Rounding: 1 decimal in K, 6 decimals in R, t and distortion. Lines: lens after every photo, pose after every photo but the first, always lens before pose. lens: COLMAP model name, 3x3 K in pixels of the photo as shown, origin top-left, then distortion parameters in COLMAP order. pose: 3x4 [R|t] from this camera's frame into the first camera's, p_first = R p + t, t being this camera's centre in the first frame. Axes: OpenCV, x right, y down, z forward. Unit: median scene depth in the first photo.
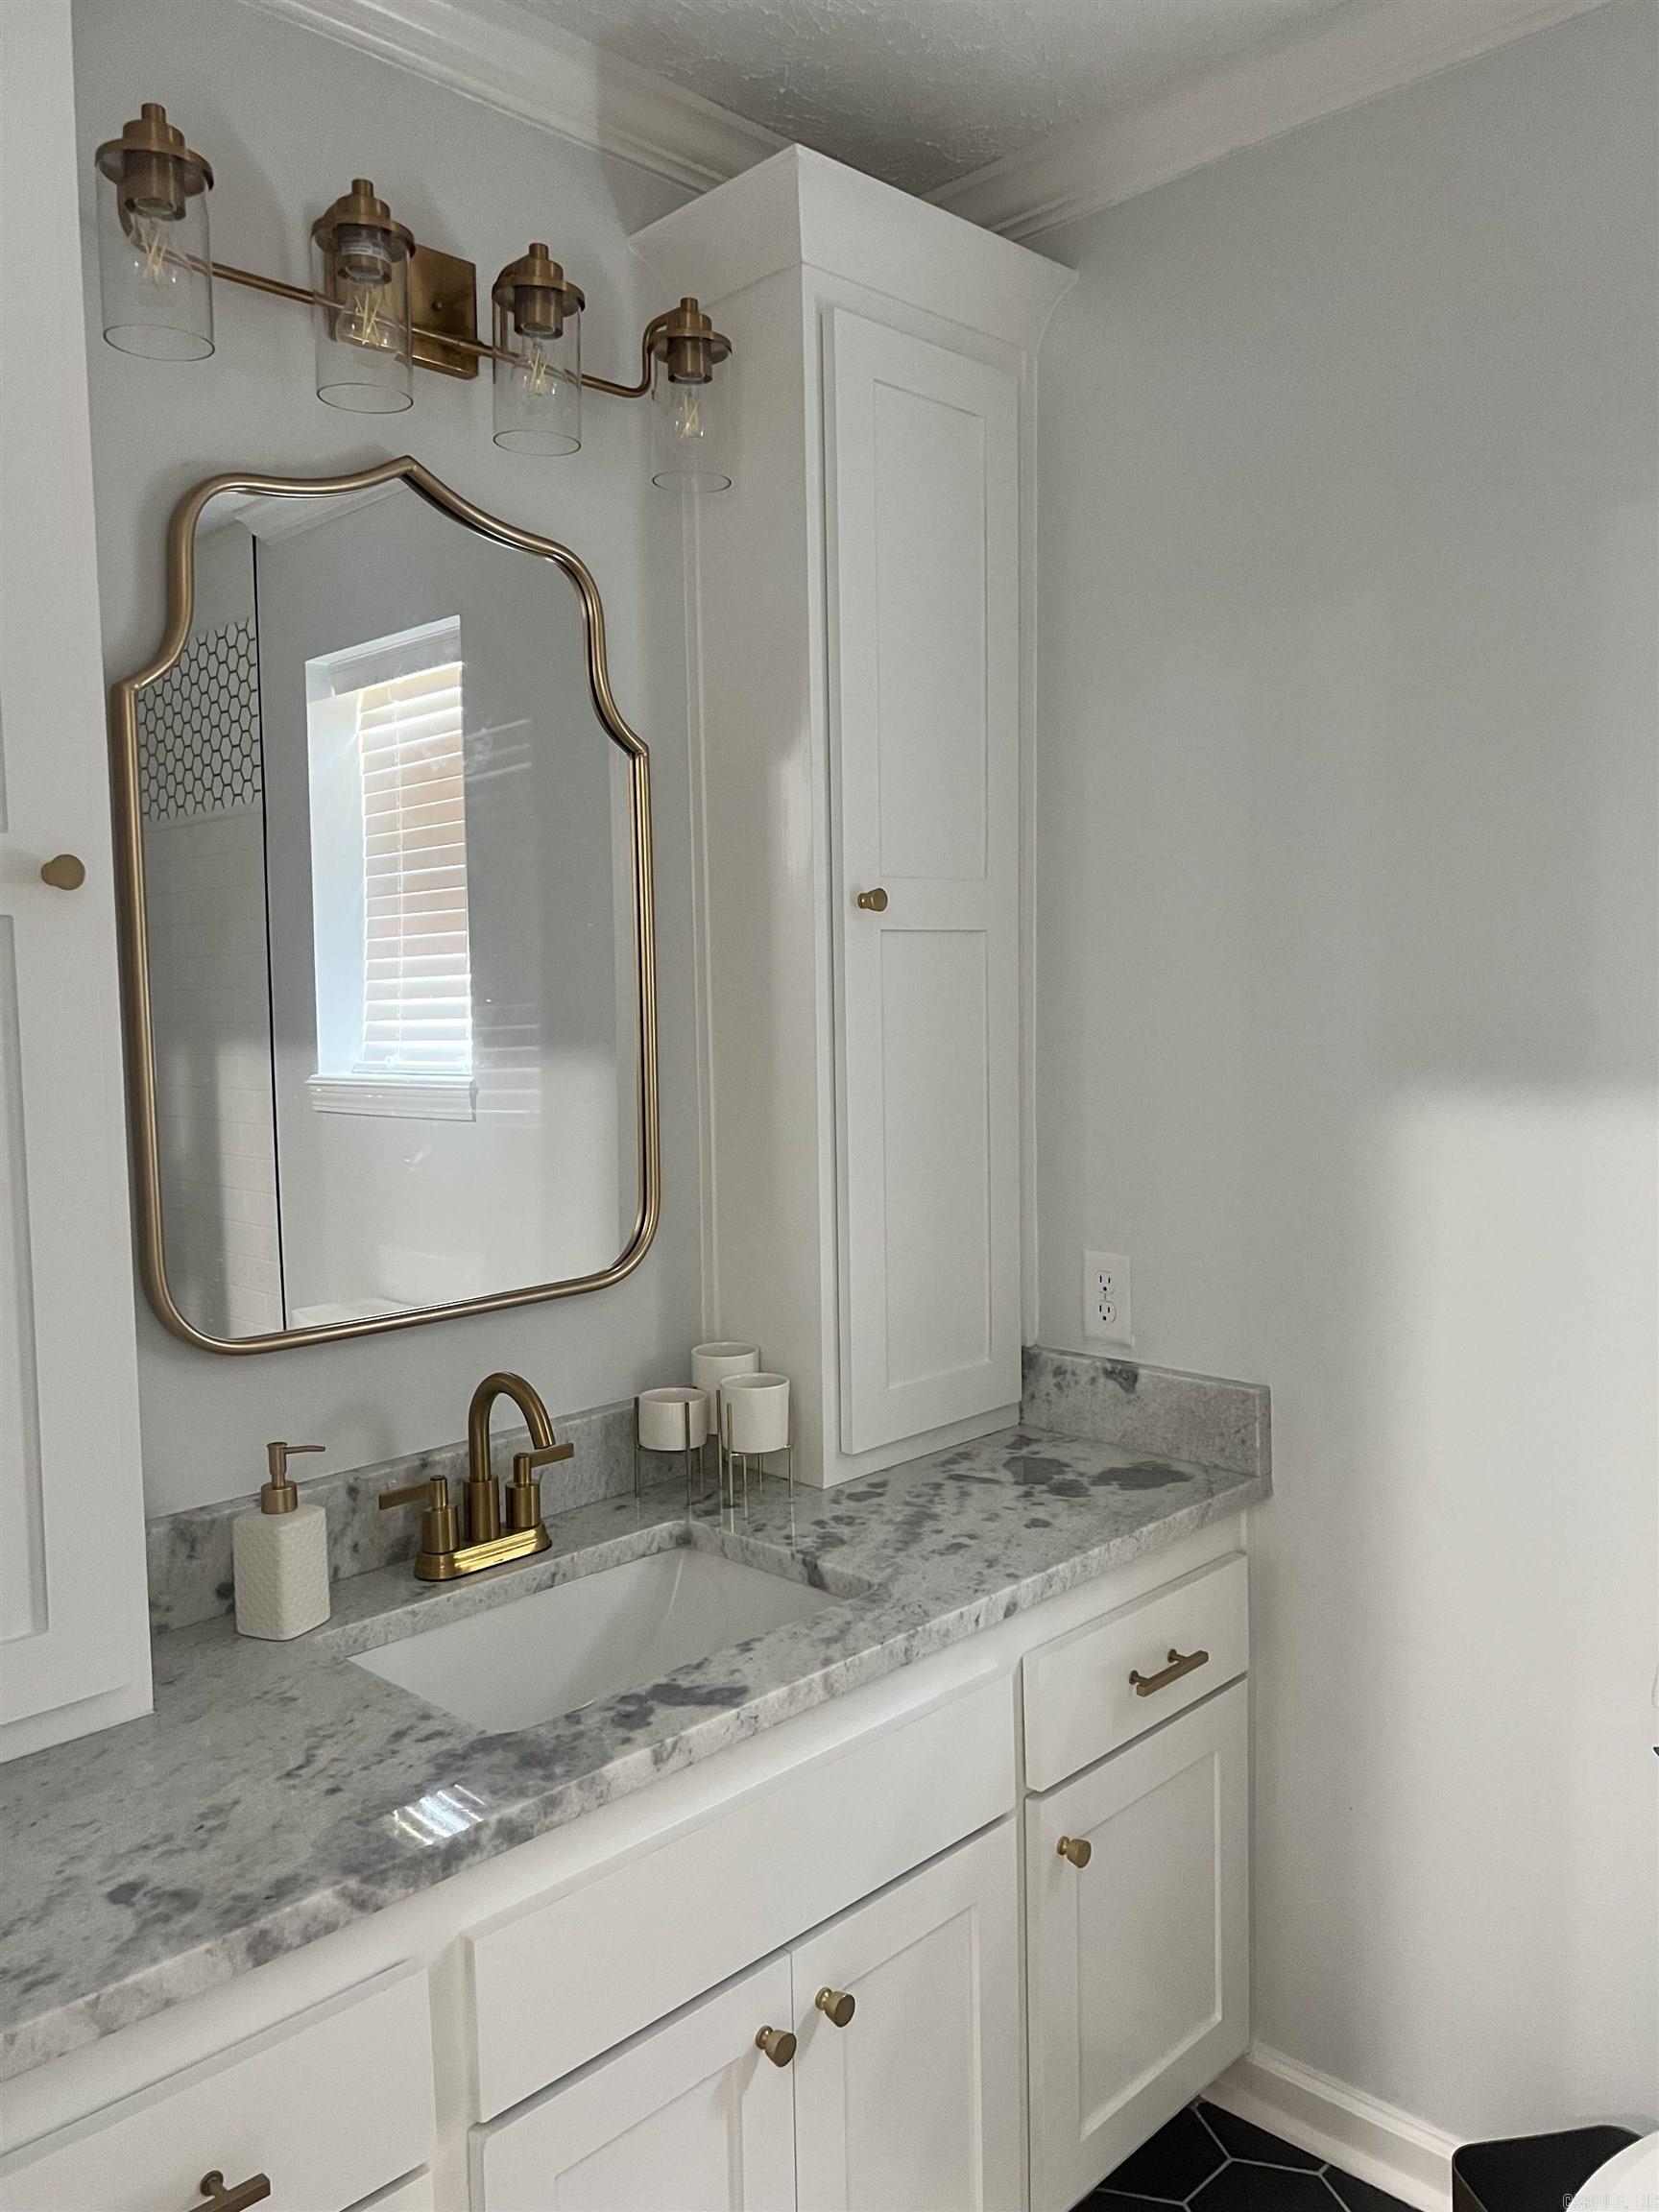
lens RADIAL K [[1634.0, 0, 829.5], [0, 1634.0, 1106.0], [0, 0, 1]] dist [0.001535, 0.001710]
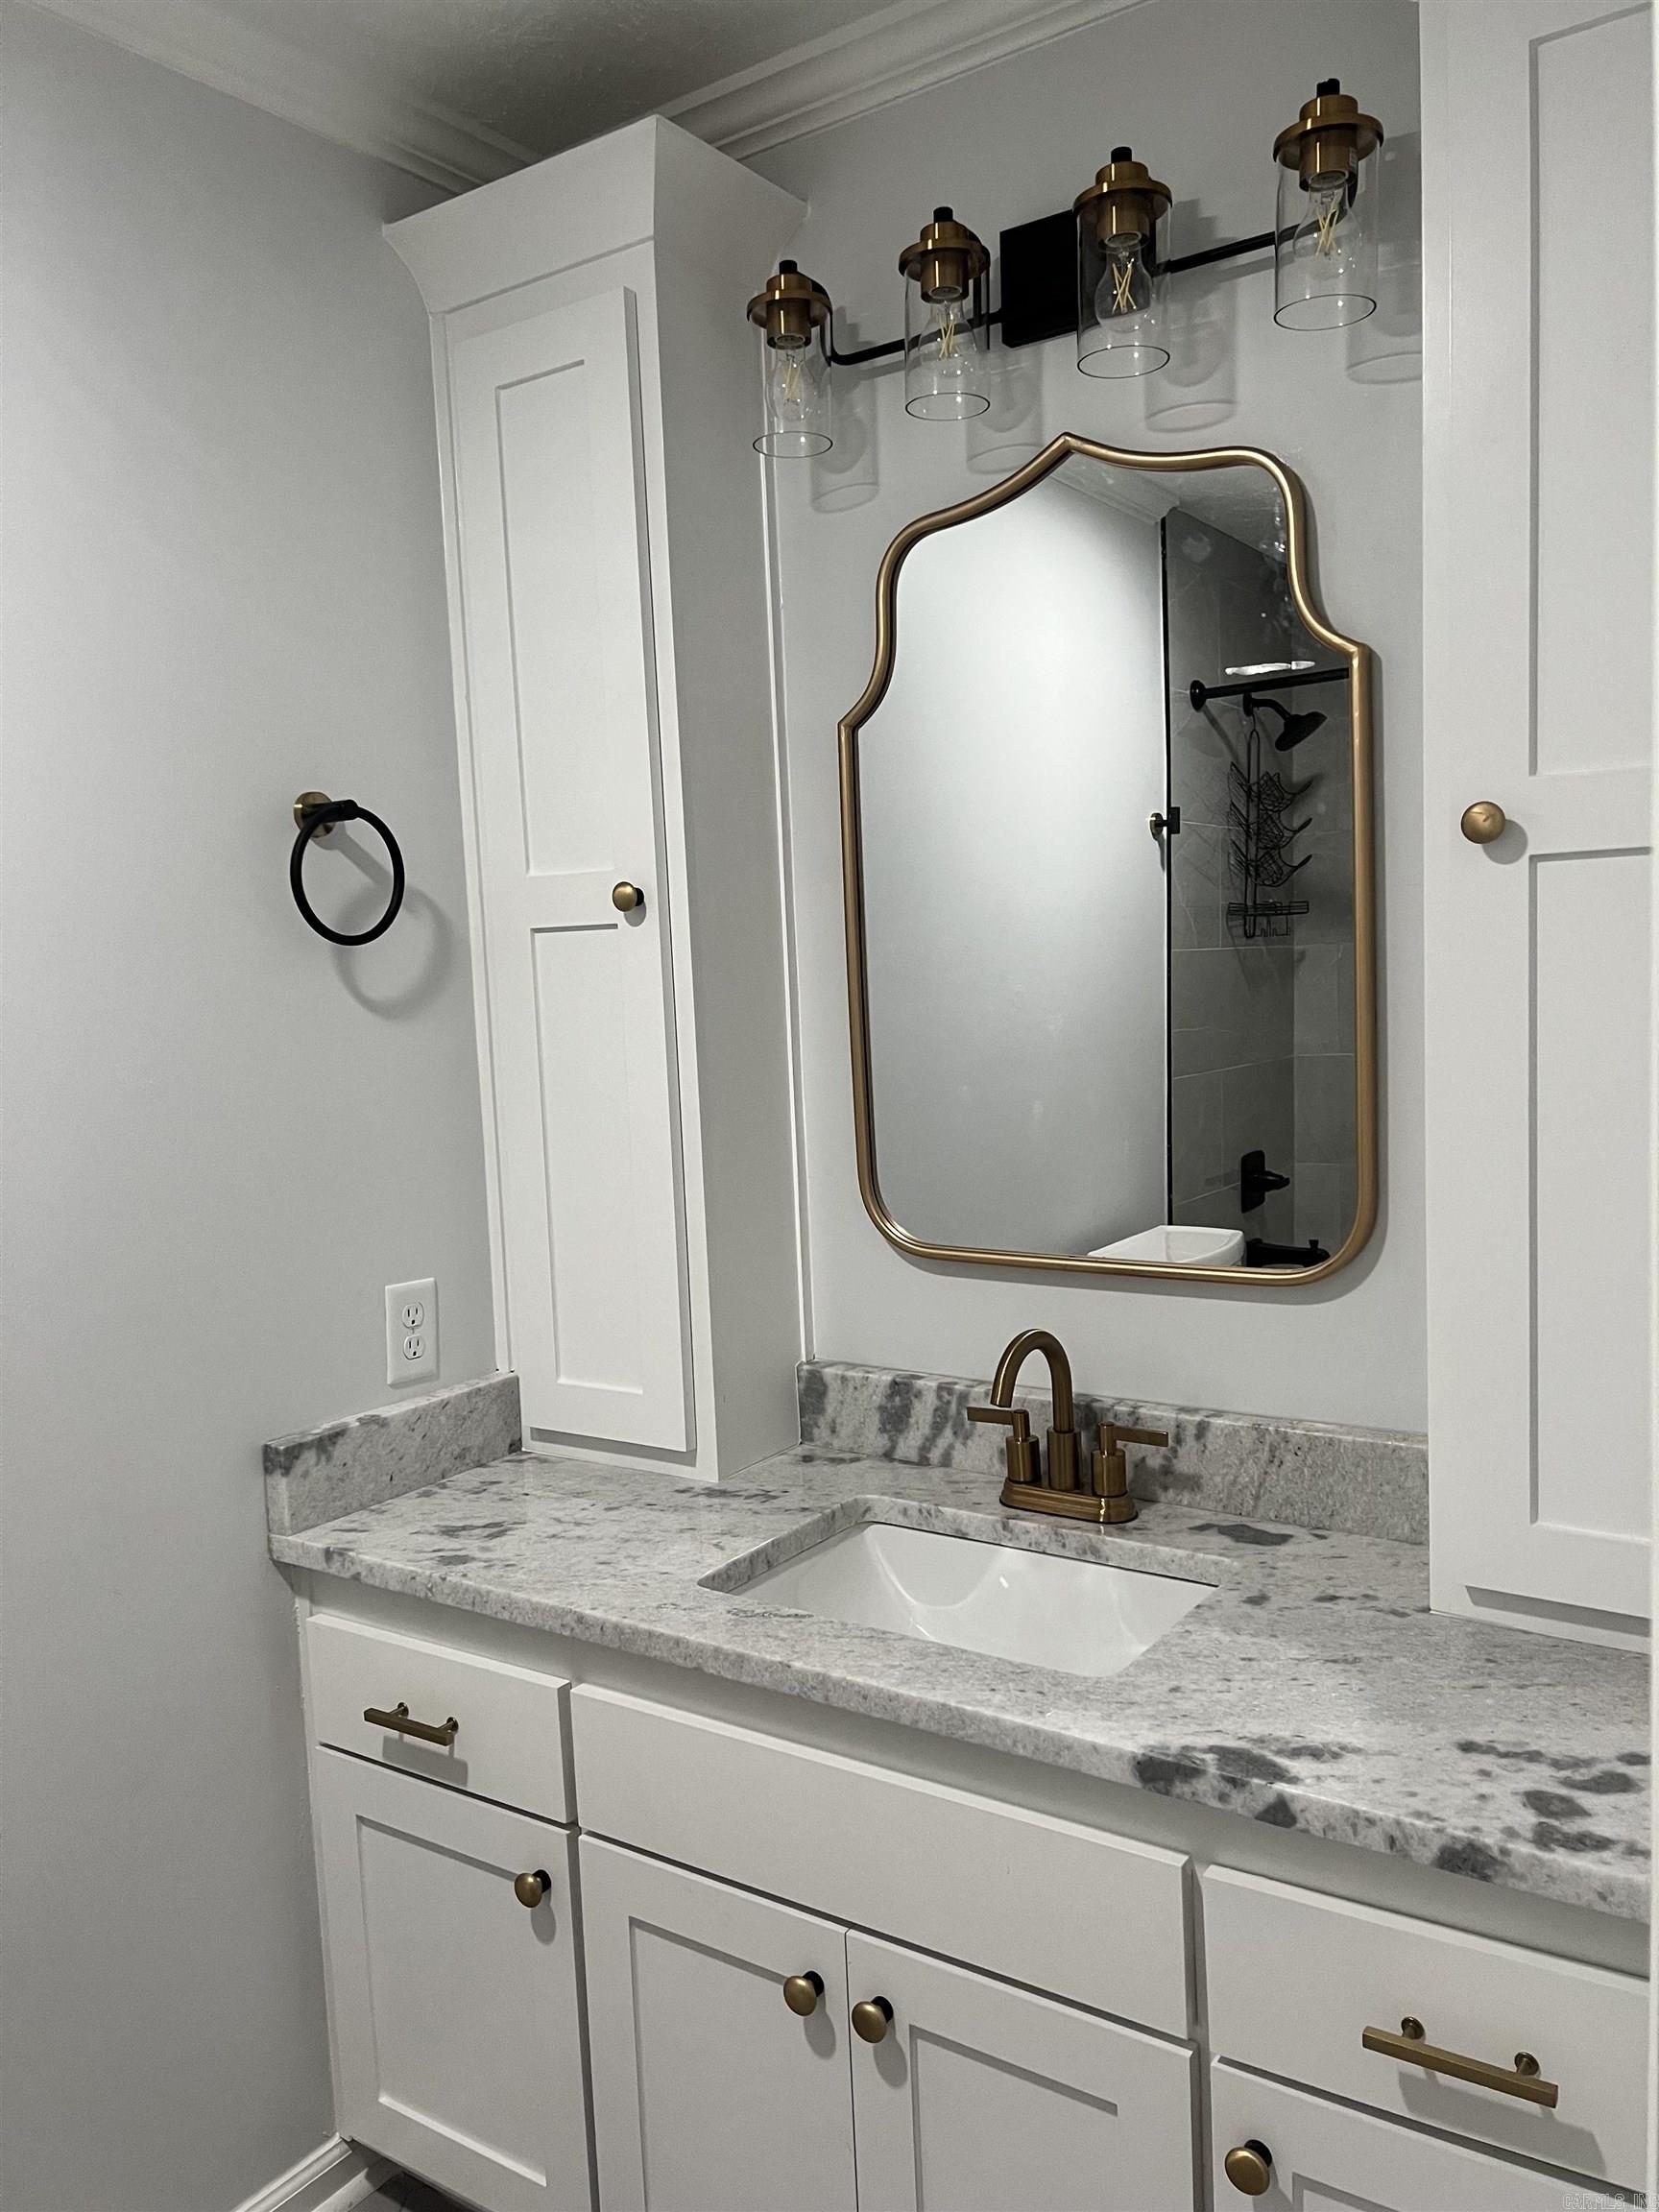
lens RADIAL K [[1634.0, 0, 829.5], [0, 1634.0, 1106.0], [0, 0, 1]] dist [0.001535, 0.001710]
pose [[0.189920, 0.099285, -0.976766, 0.773744], [-0.030850, 0.994986, 0.095138, -0.071321], [0.981315, 0.012065, 0.192031, 0.675959]]
